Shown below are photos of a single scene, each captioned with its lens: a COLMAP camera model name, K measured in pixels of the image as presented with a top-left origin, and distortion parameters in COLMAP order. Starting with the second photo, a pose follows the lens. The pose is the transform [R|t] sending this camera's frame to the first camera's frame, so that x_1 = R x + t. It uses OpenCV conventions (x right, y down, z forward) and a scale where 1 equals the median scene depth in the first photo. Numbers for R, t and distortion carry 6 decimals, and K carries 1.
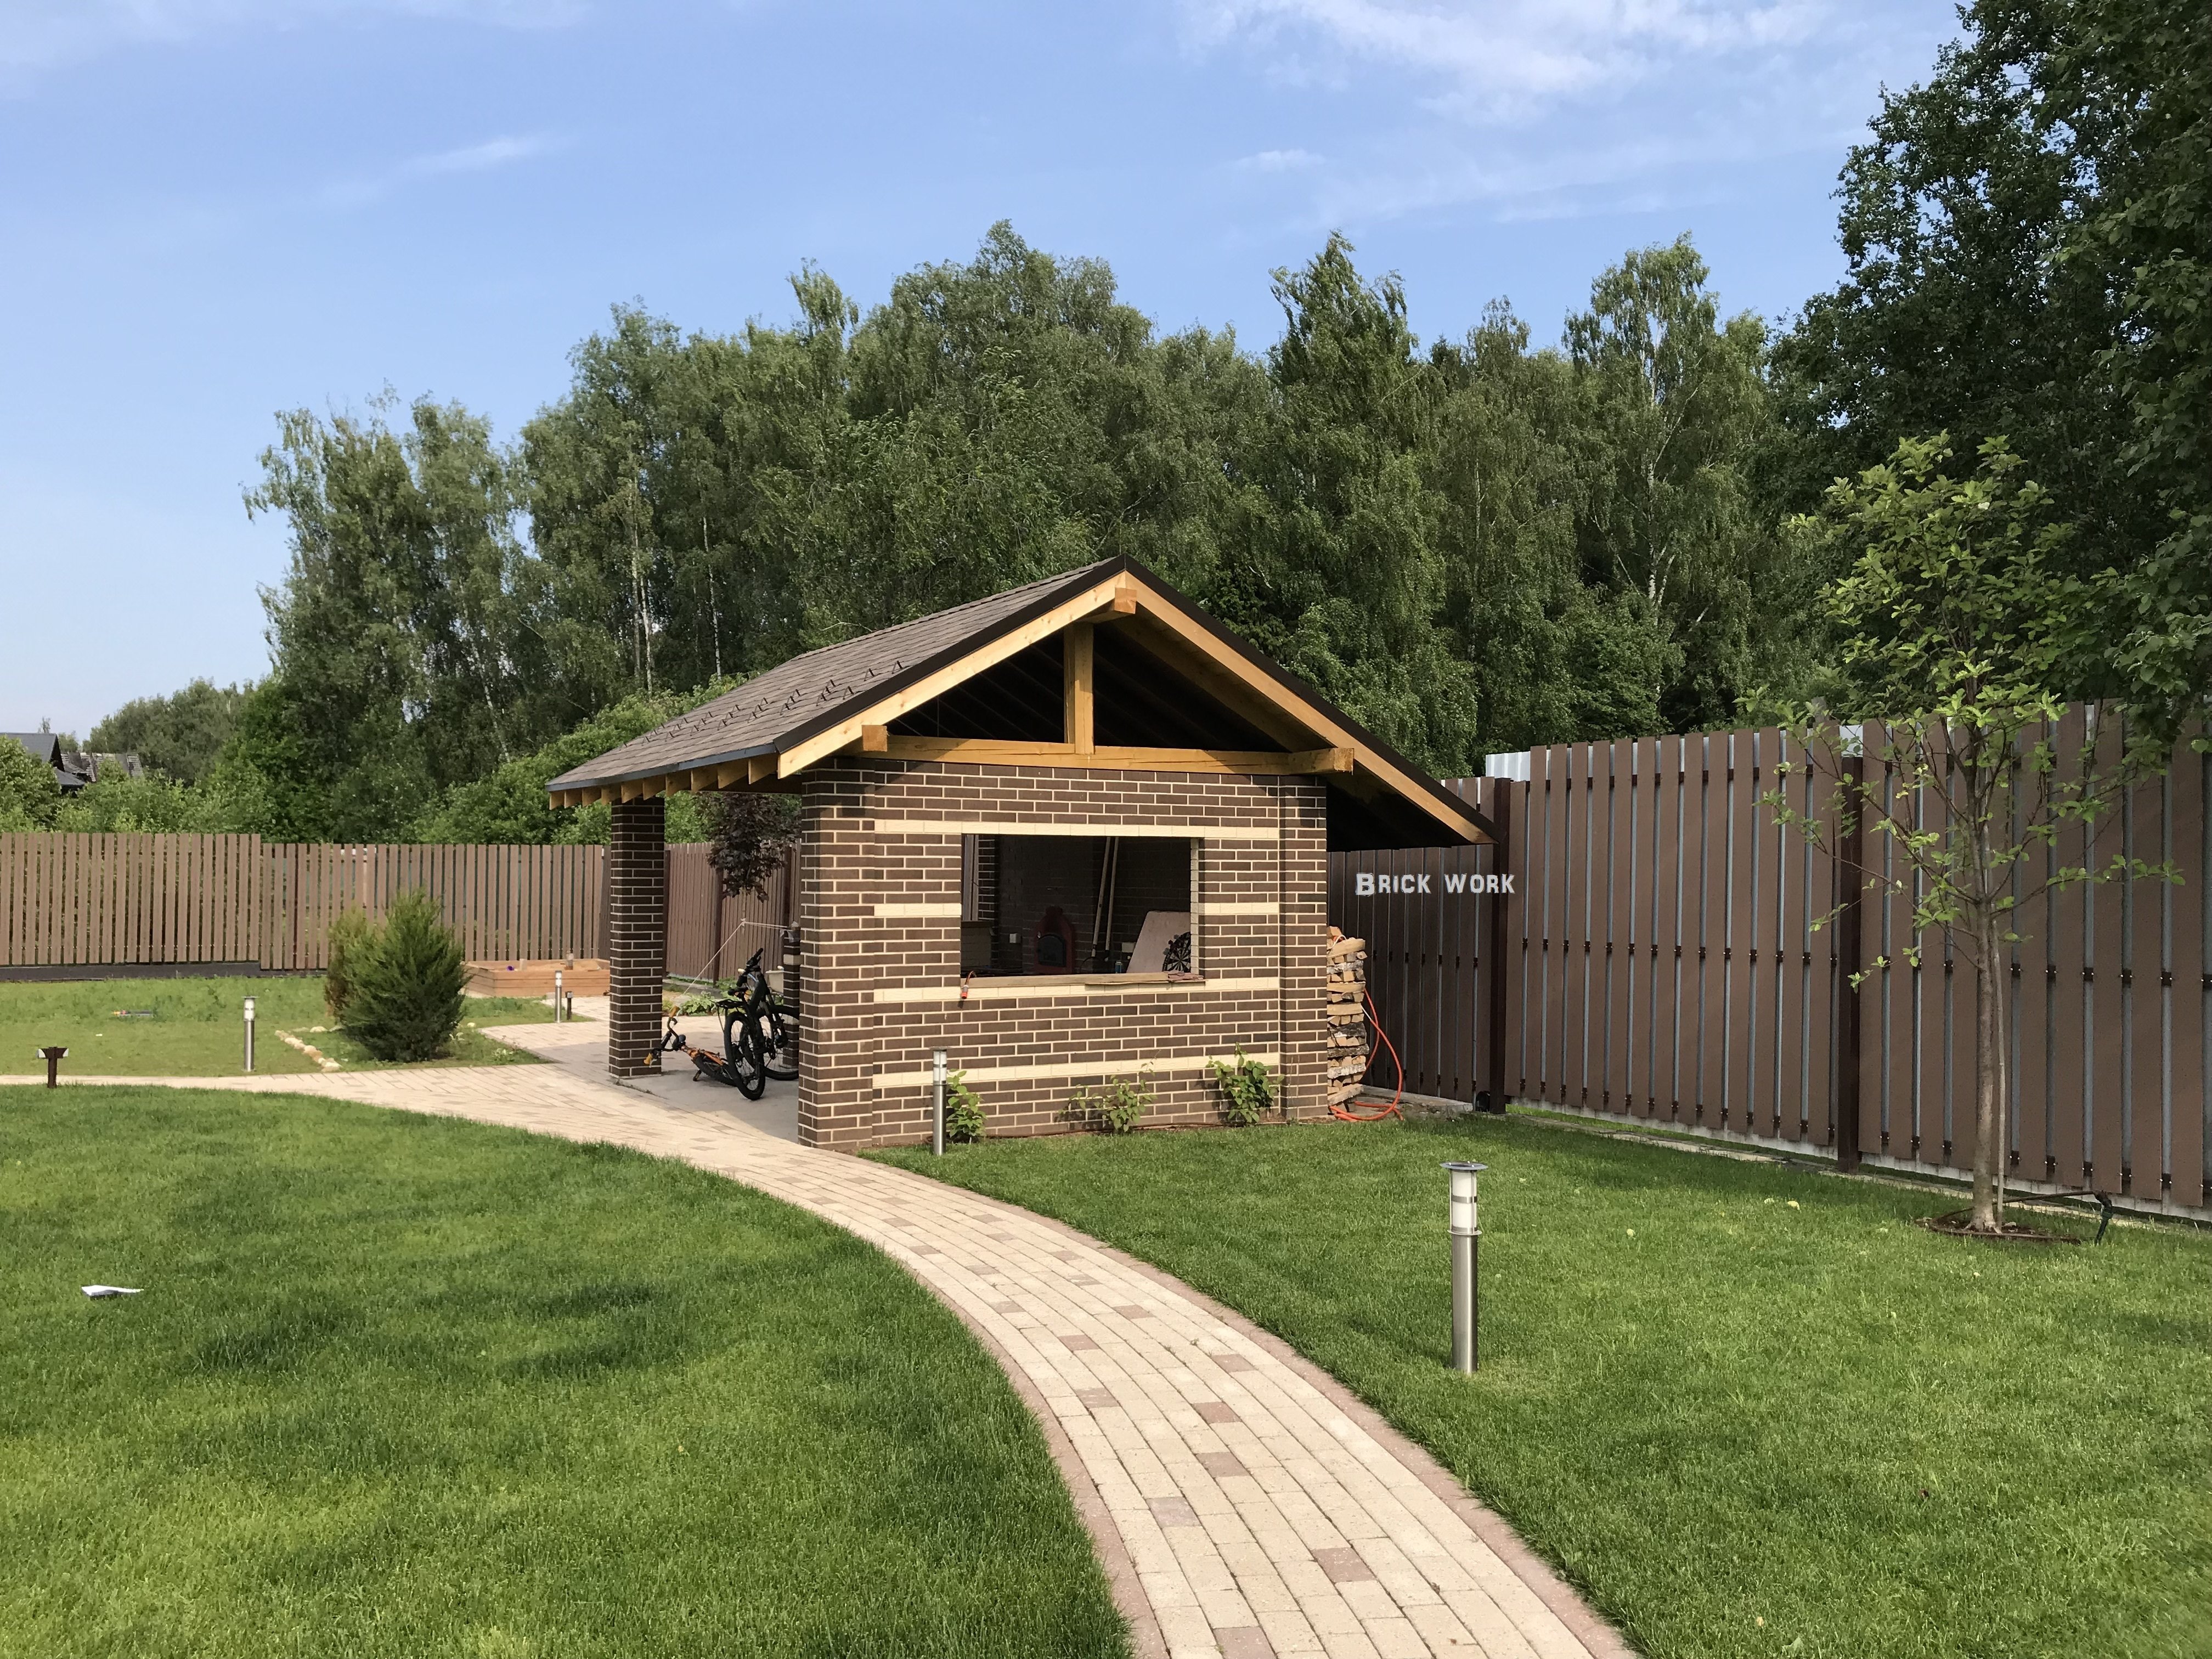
lens RADIAL K [[1802.6, 0, 1105.9], [0, 1802.6, 830.0], [0, 0, 1]] dist [0.007441, -0.021995]
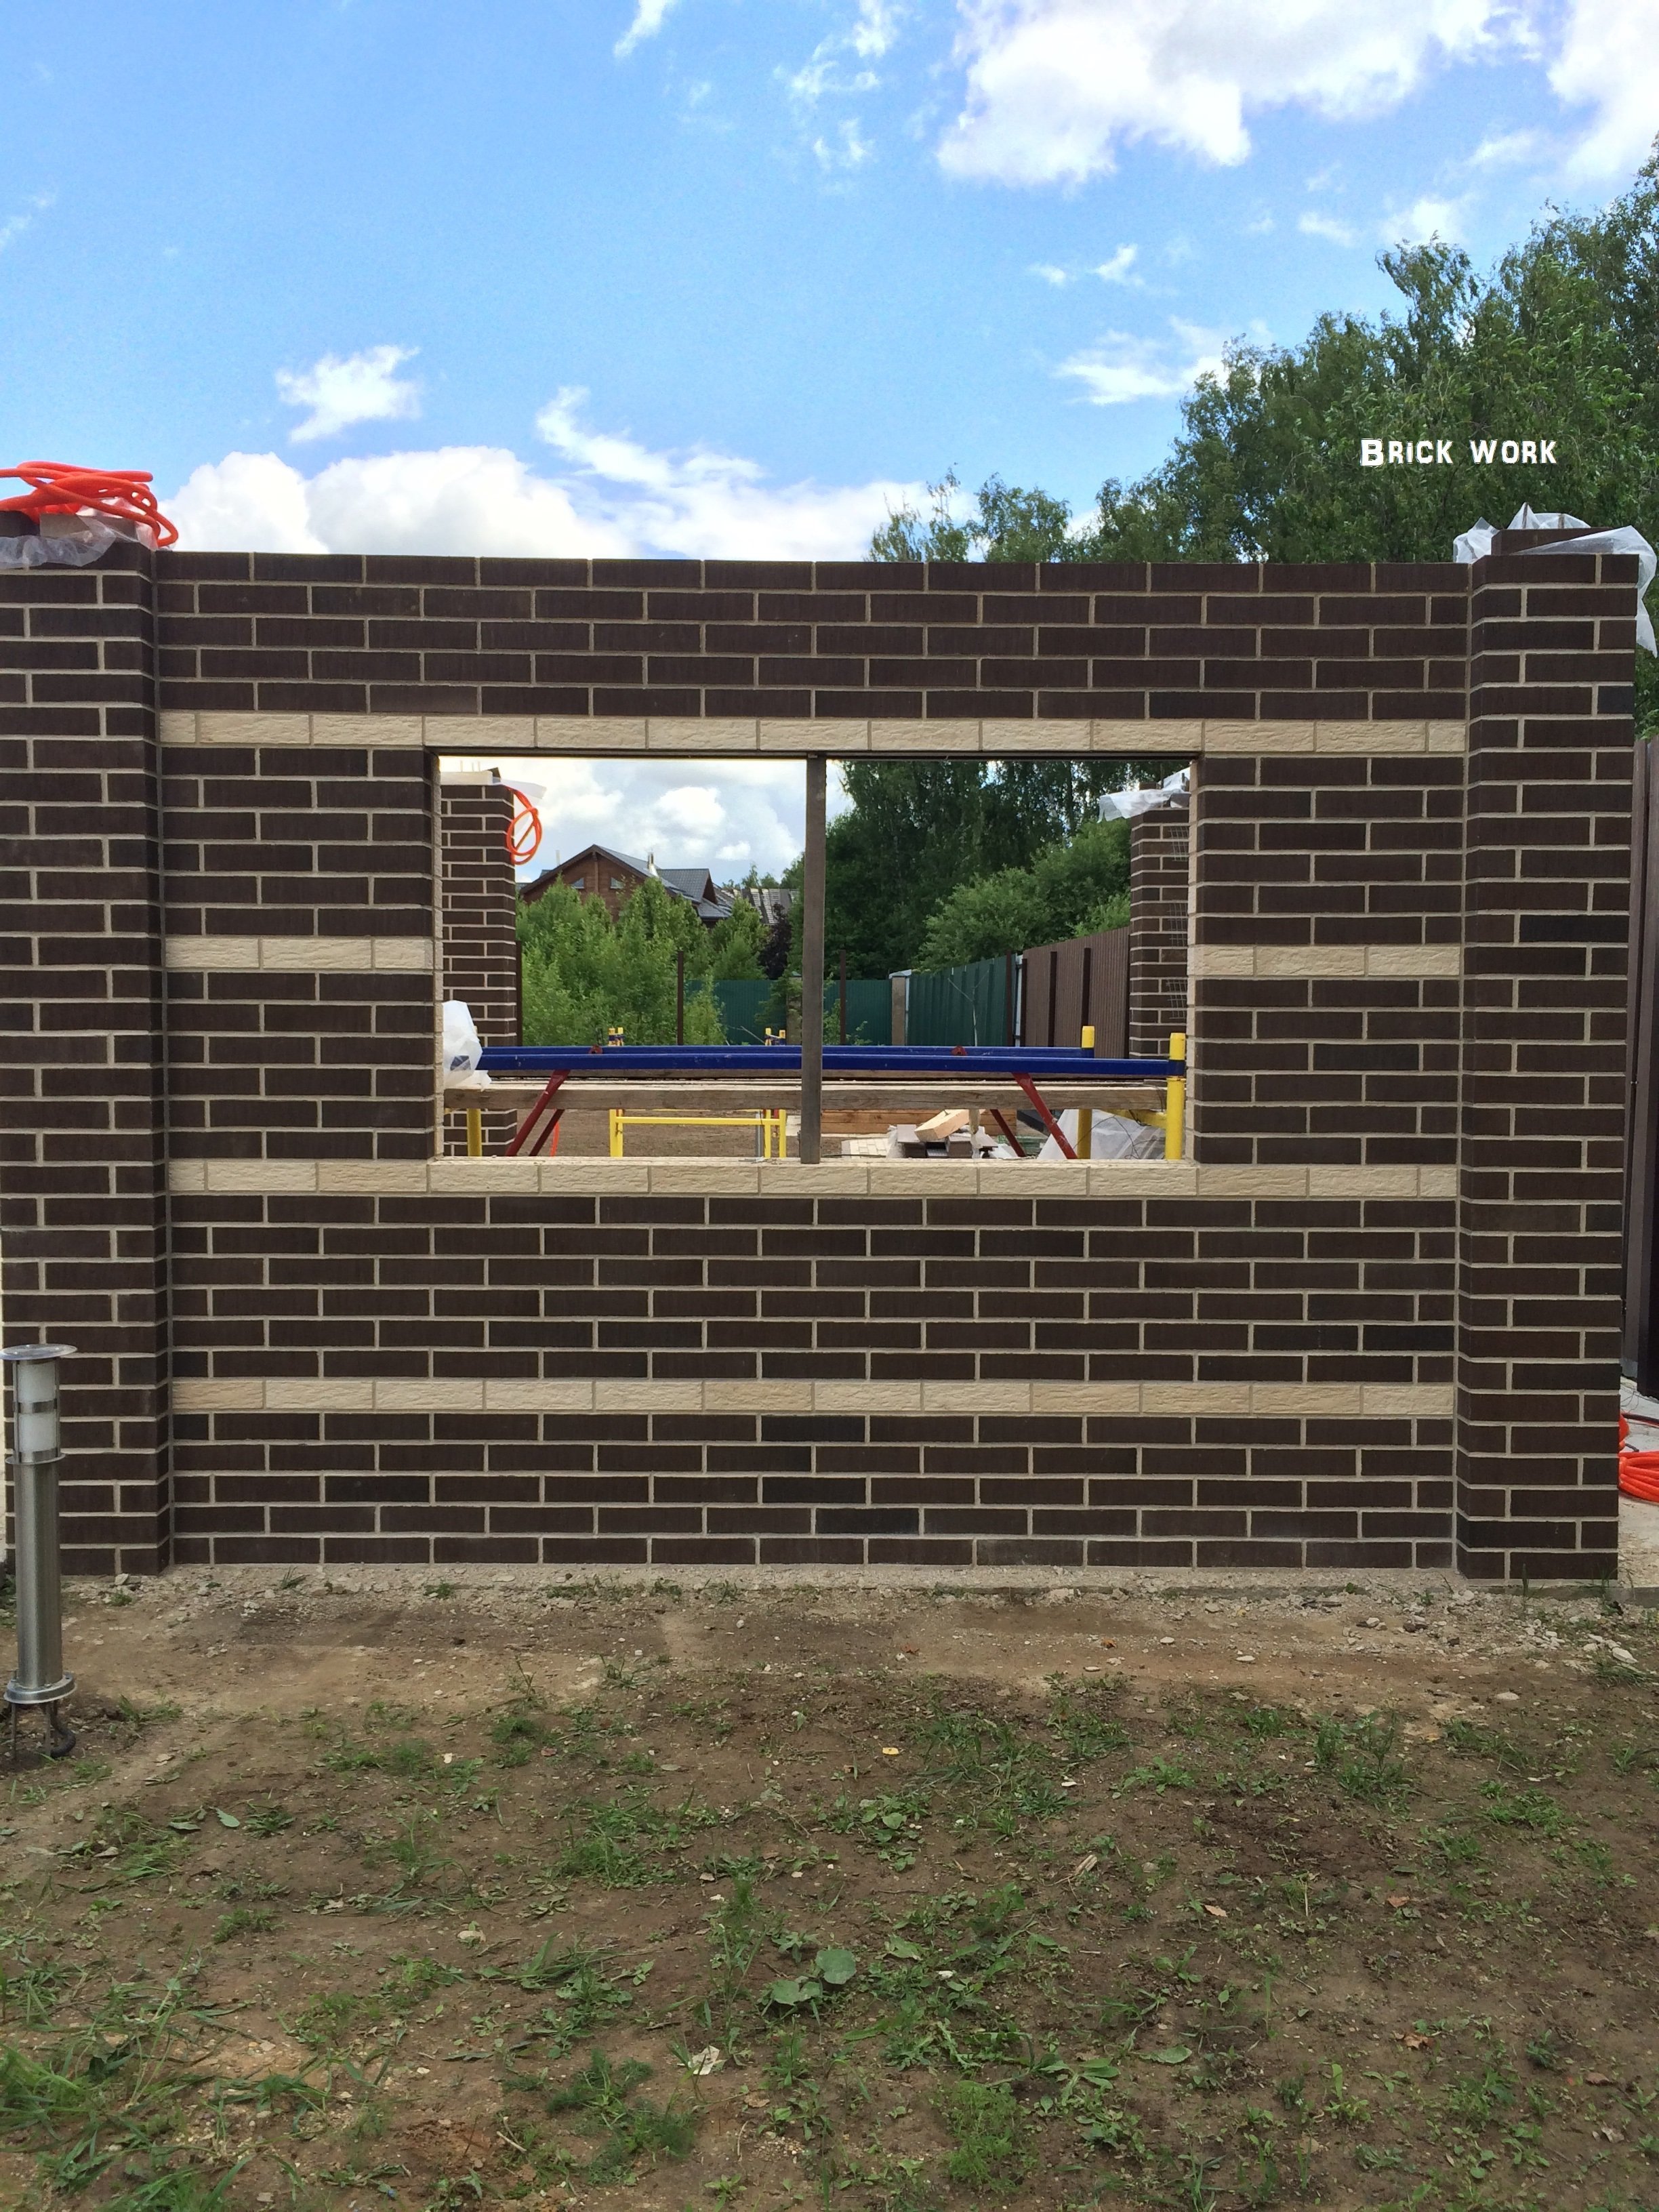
lens RADIAL K [[1869.2, 0, 828.4], [0, 1869.2, 1109.9], [0, 0, 1]] dist [0.030635, 0.003027]
pose [[0.870530, 0.028257, -0.491303, 0.184576], [0.010176, 0.997103, 0.075380, 0.048523], [0.492009, -0.070620, 0.867721, 0.709823]]
